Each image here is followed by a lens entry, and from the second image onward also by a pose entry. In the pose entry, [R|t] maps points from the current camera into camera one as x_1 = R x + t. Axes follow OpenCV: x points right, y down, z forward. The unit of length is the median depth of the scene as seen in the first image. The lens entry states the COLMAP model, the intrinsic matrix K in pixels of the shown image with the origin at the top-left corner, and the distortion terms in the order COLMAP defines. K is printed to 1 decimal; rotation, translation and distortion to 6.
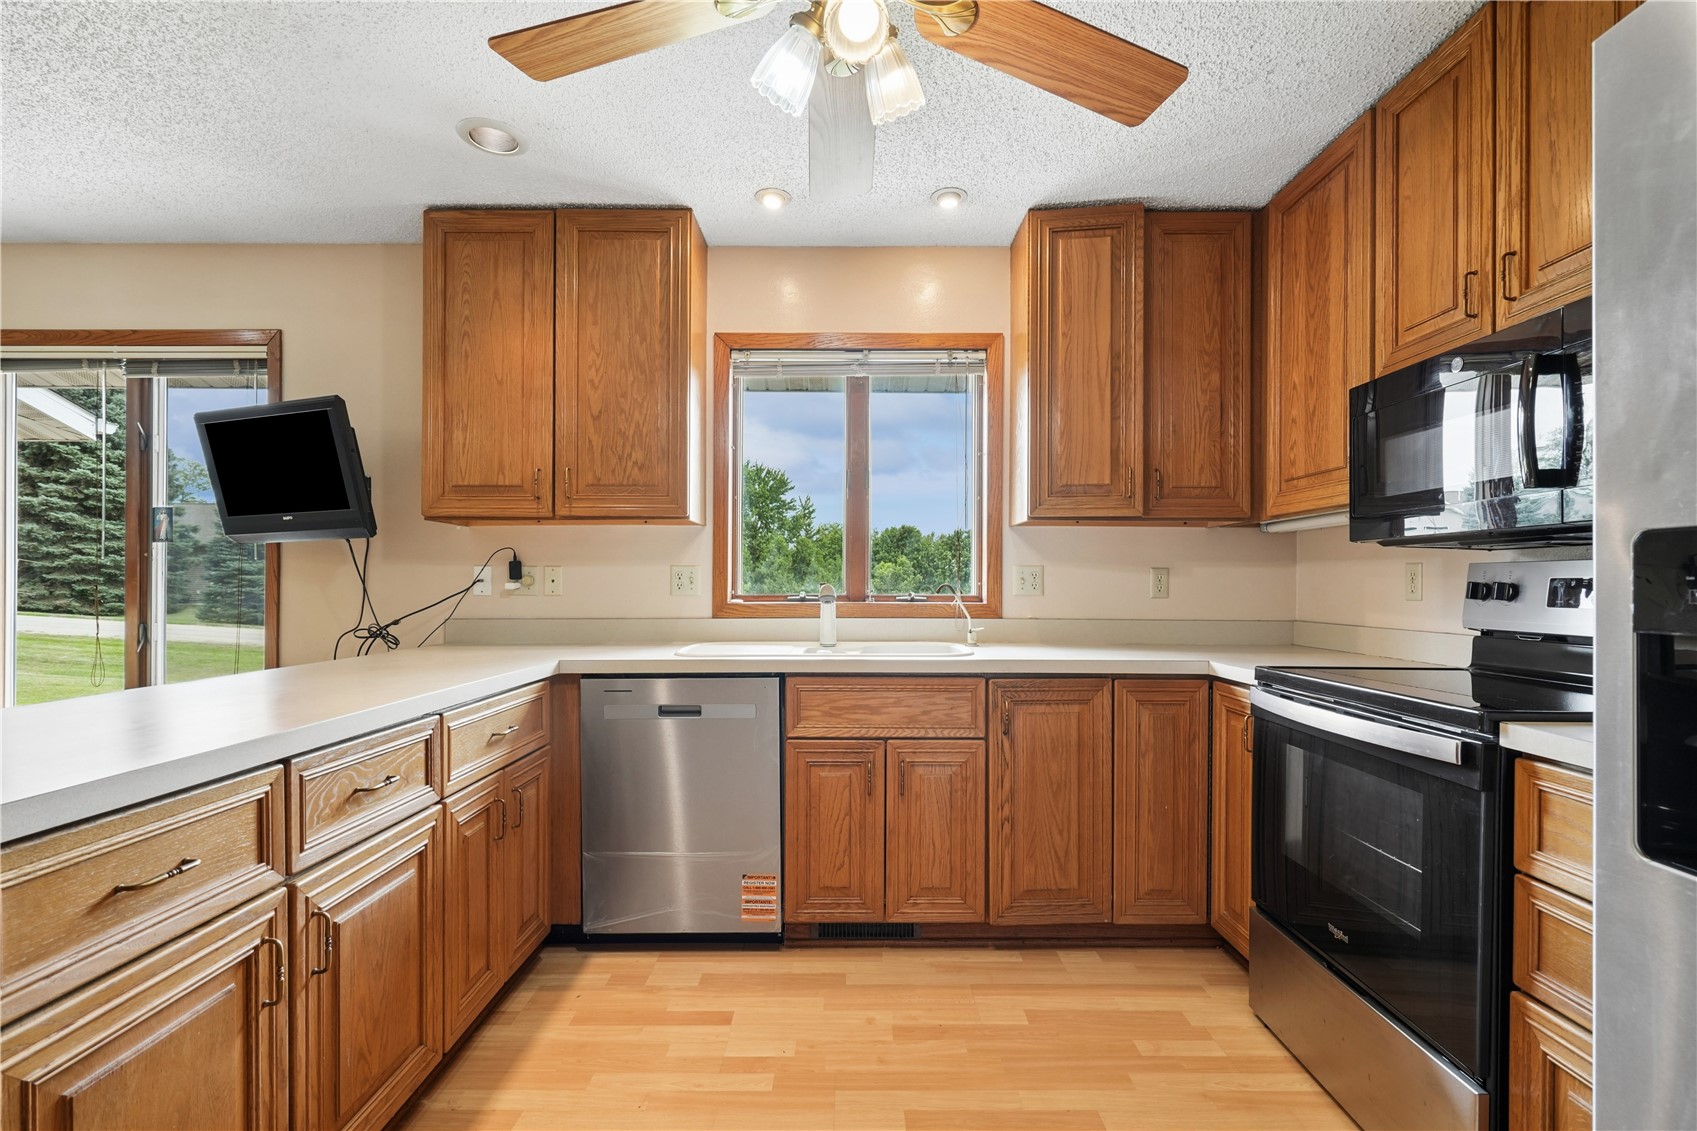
lens RADIAL K [[782.0, 0, 854.8], [0, 782.0, 581.6], [0, 0, 1]] dist [-0.002998, 0.001355]
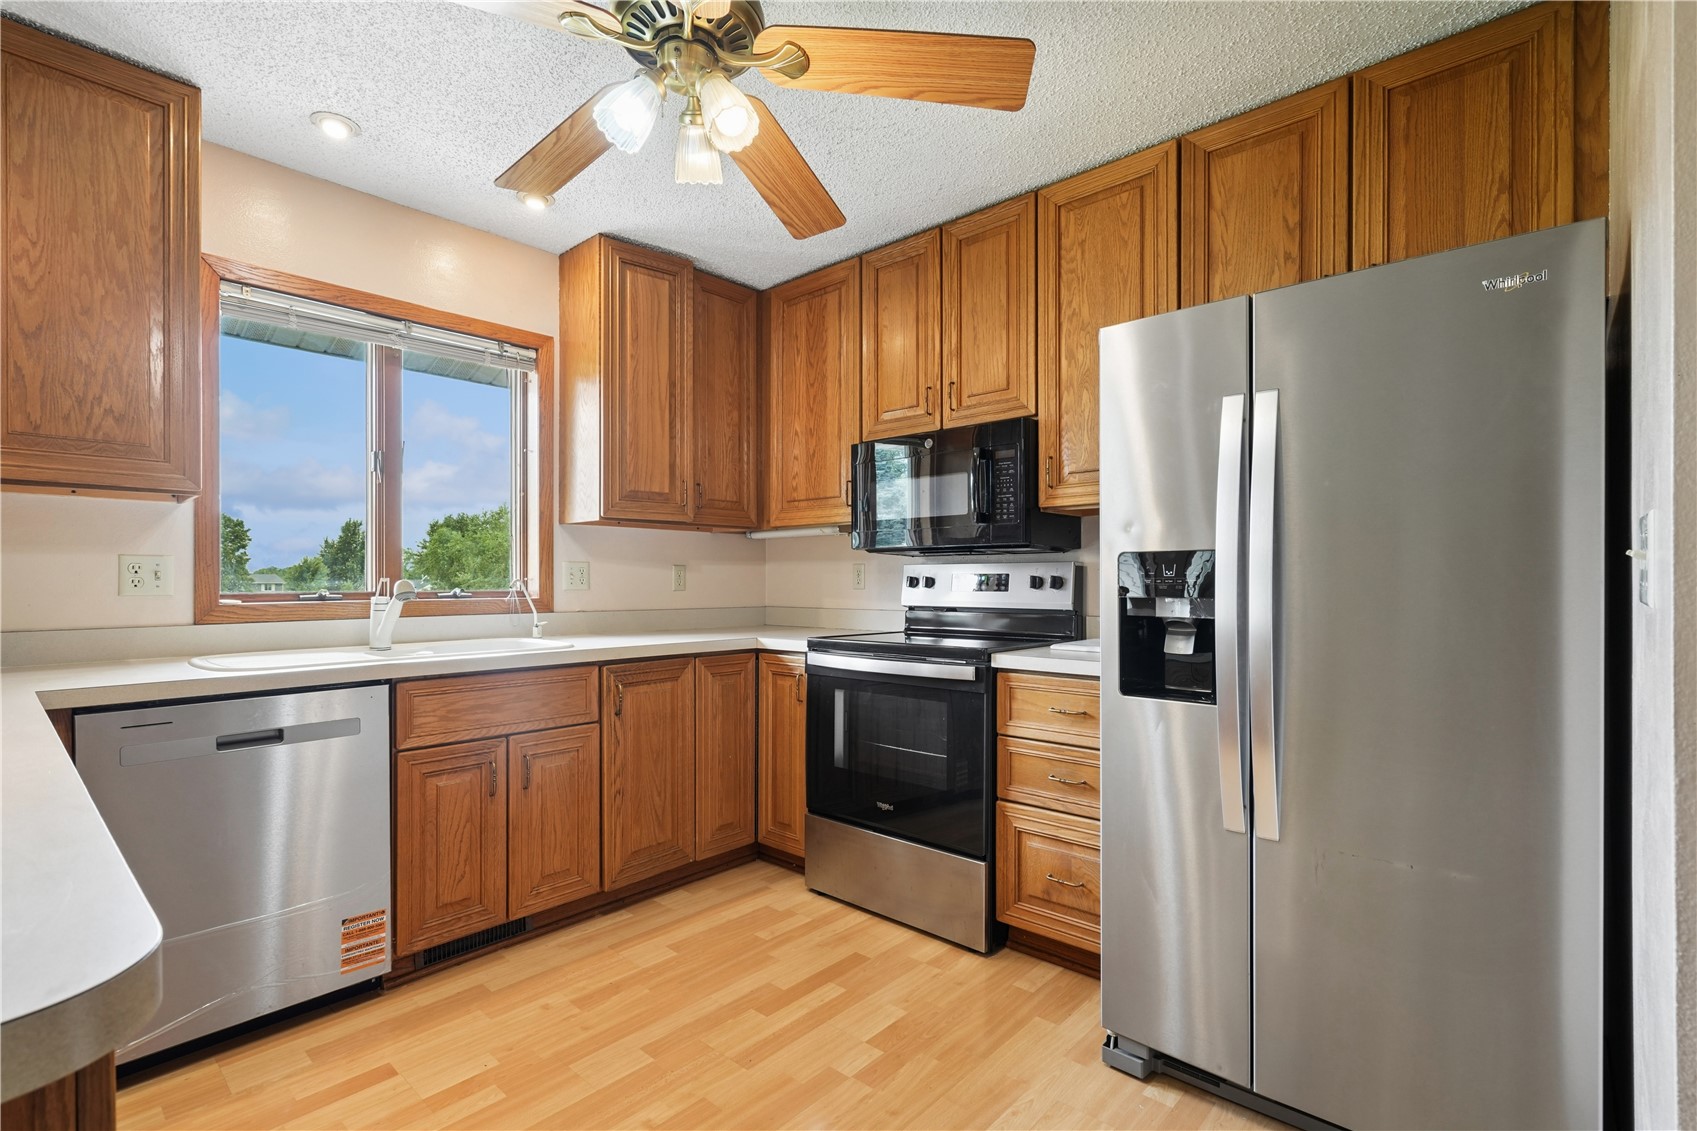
lens RADIAL K [[782.0, 0, 849.1], [0, 782.0, 576.3], [0, 0, 1]] dist [-0.002998, 0.001355]
pose [[0.670478, 0.000513, 0.741929, -0.402468], [0.001383, 0.999997, -0.001941, 0.002648], [-0.741928, 0.002327, 0.670475, 0.018752]]
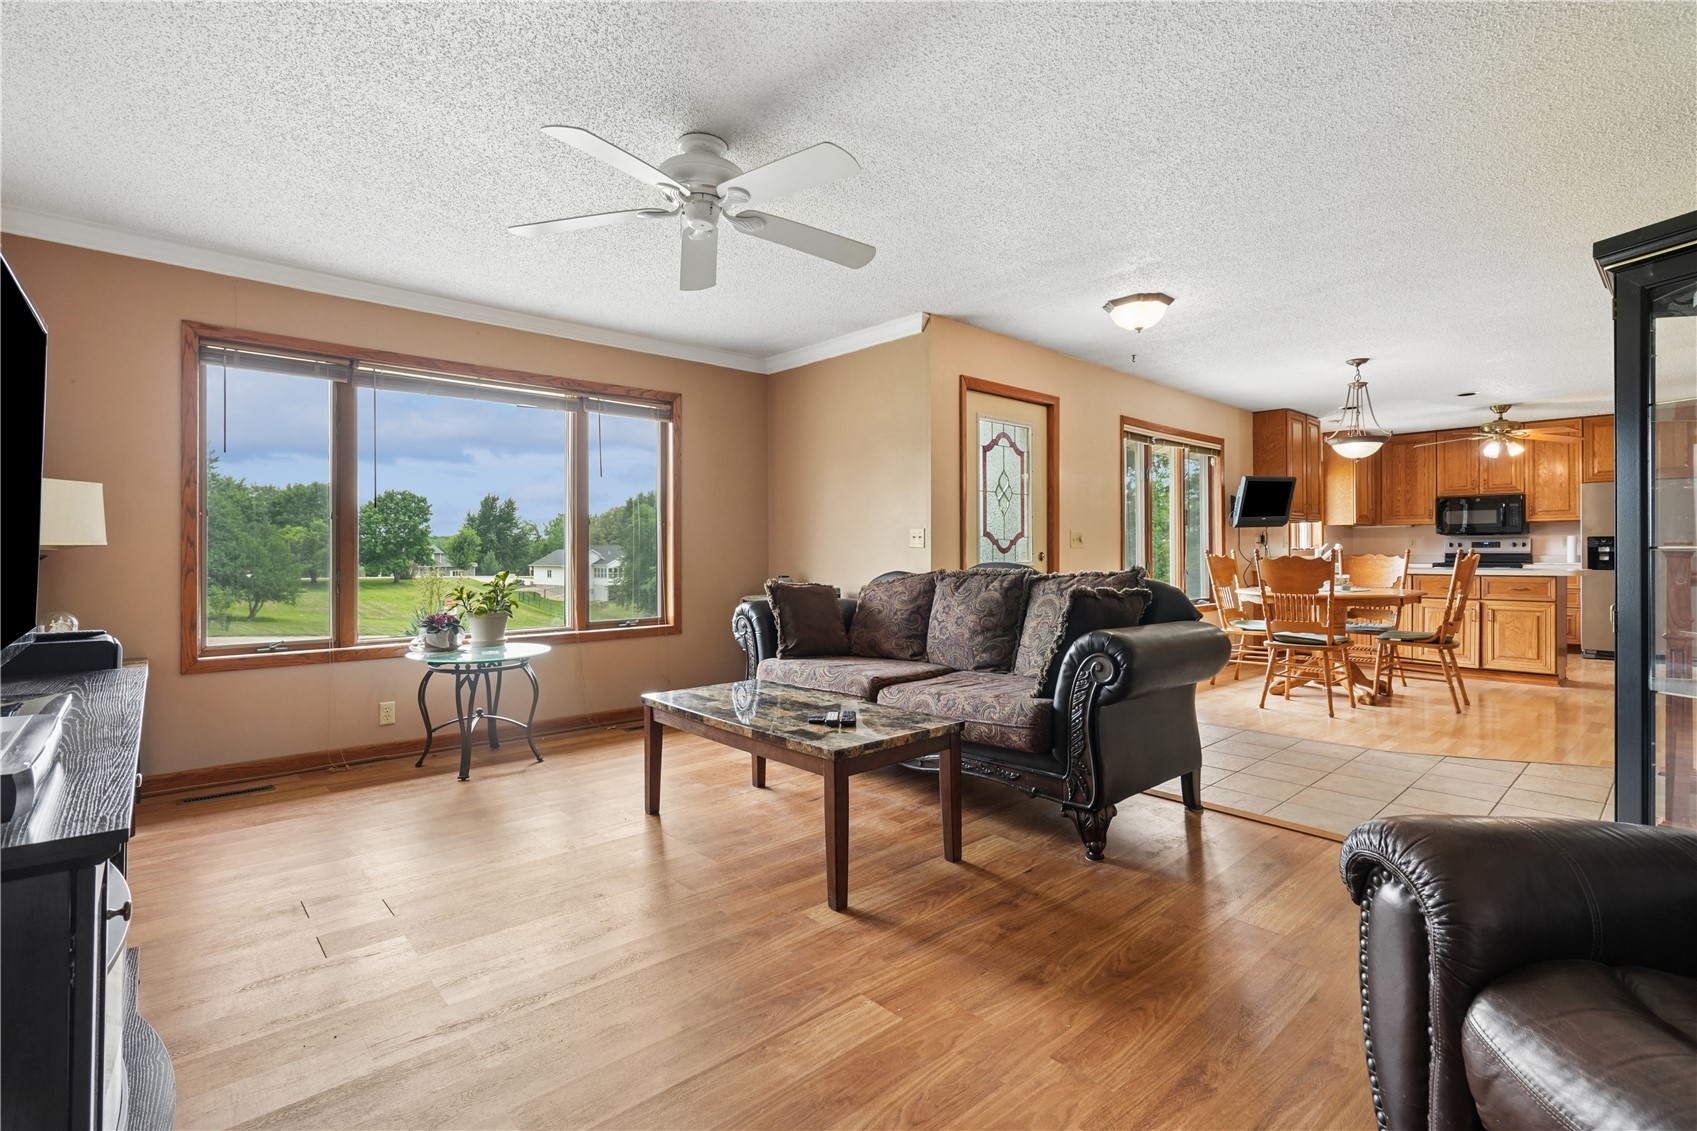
lens RADIAL K [[782.0, 0, 849.4], [0, 782.0, 548.4], [0, 0, 1]] dist [-0.002998, 0.001355]
pose [[0.743865, -0.003030, 0.668323, -4.090625], [0.003460, 0.999994, 0.000683, 0.014402], [-0.668321, 0.001804, 0.743871, -0.031948]]
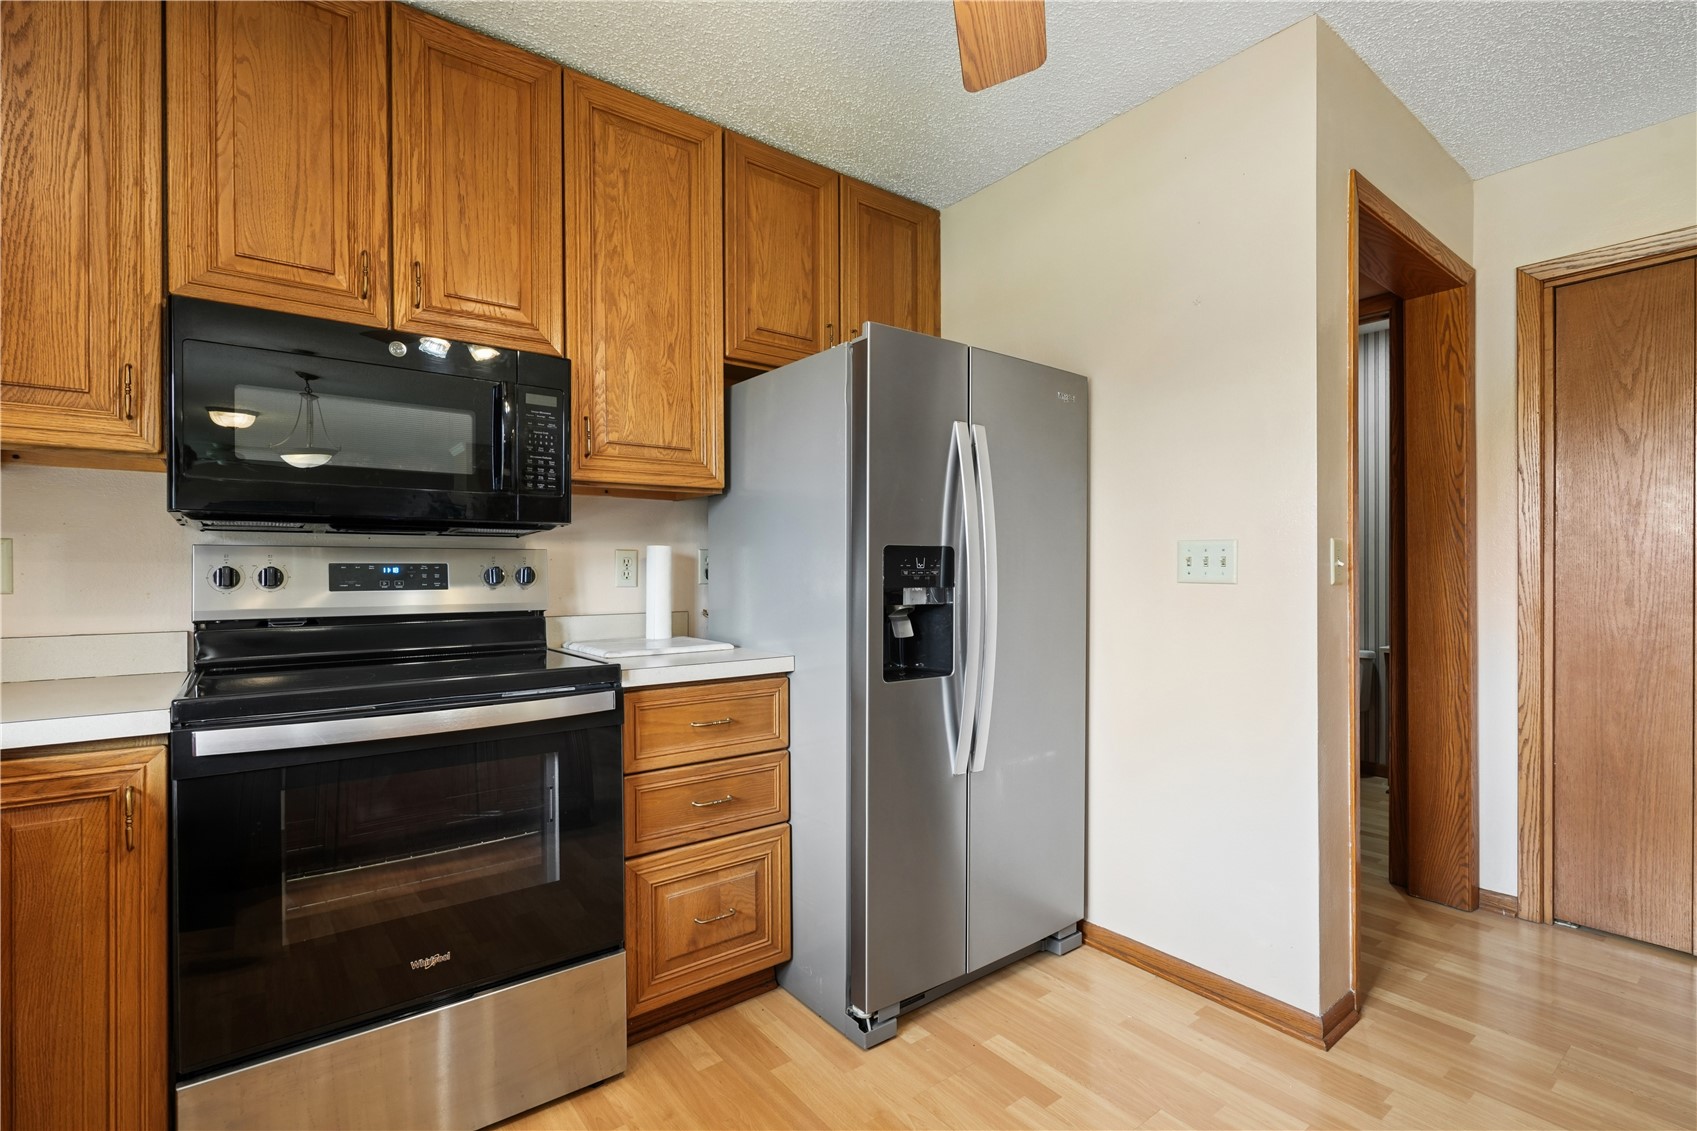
lens RADIAL K [[782.0, 0, 846.8], [0, 782.0, 574.4], [0, 0, 1]] dist [-0.002998, 0.001355]
pose [[-0.608363, -0.003098, 0.793653, -0.268194], [0.000470, 0.999991, 0.004264, 0.004484], [-0.793659, 0.002967, -0.608356, 0.833343]]
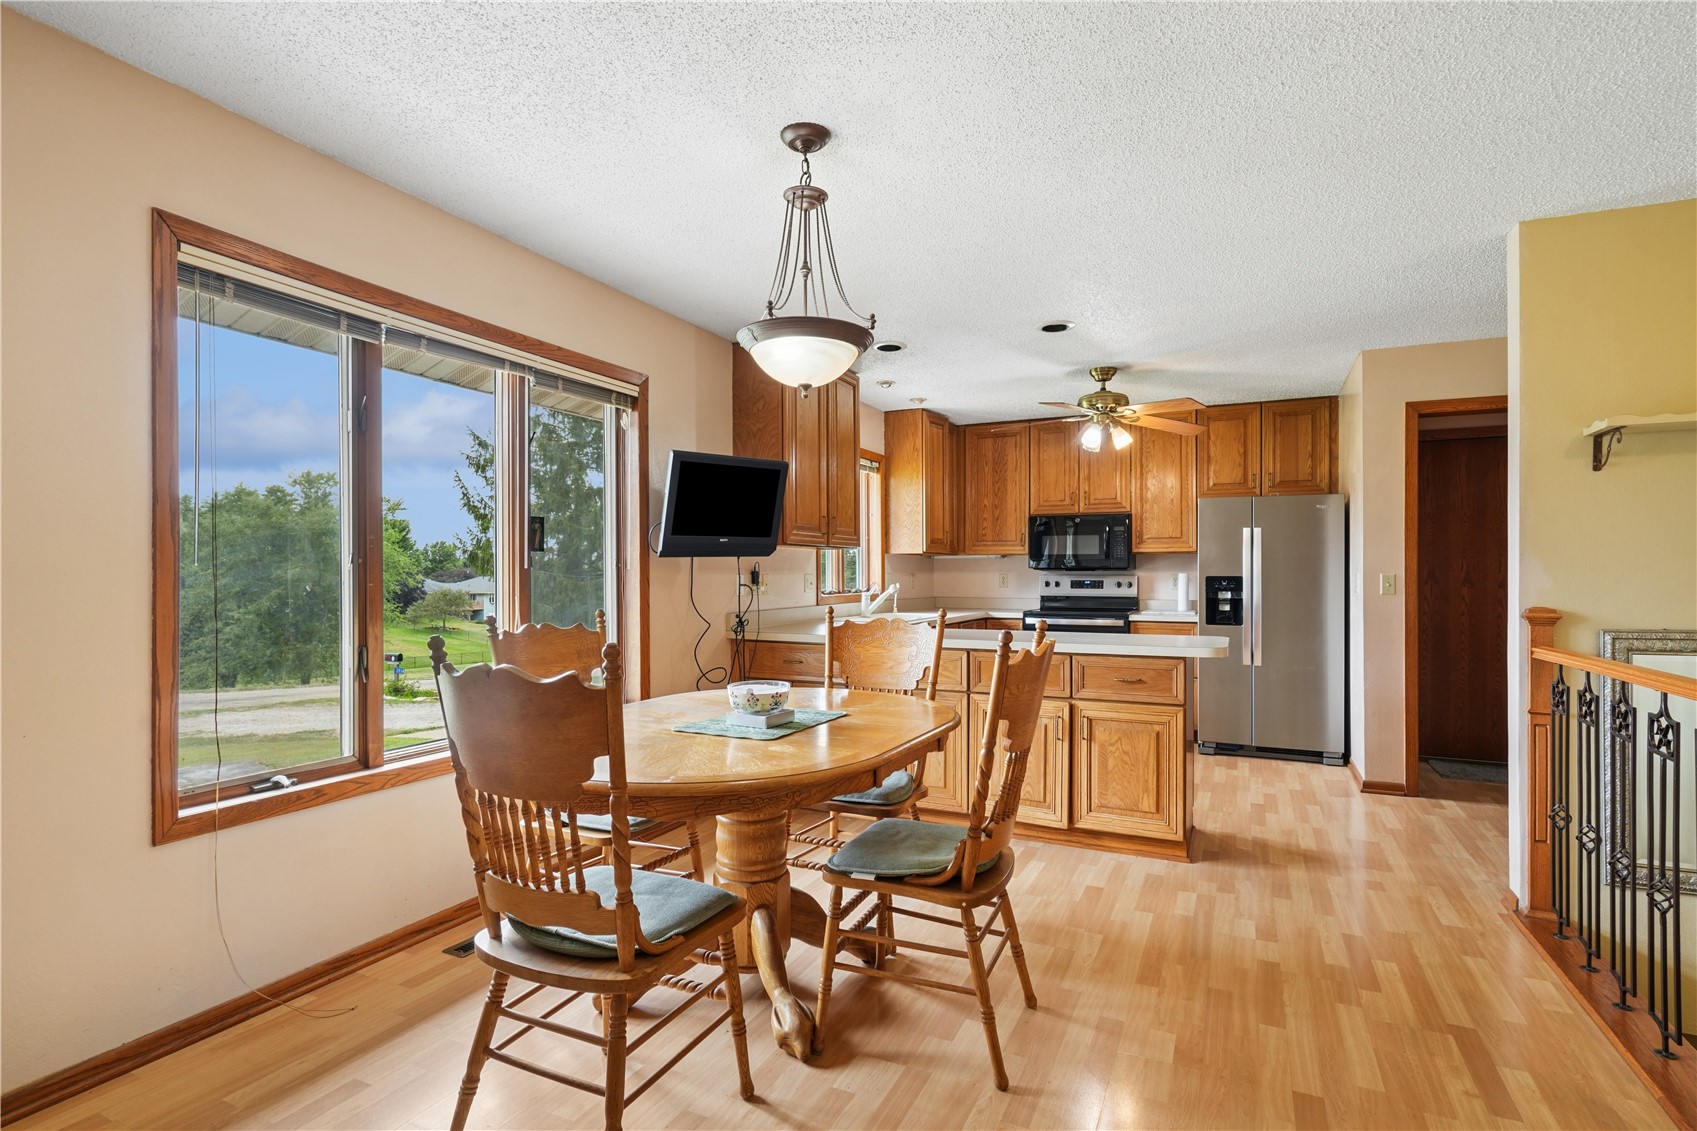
lens RADIAL K [[830.4, 0, 848.2], [0, 830.4, 565.0], [0, 0, 1]] dist [-0.000556, -0.000090]
pose [[0.431031, 0.007968, 0.902302, -2.215118], [-0.001725, 0.999966, -0.008007, -0.031946], [-0.902335, 0.001895, 0.431030, 0.229782]]
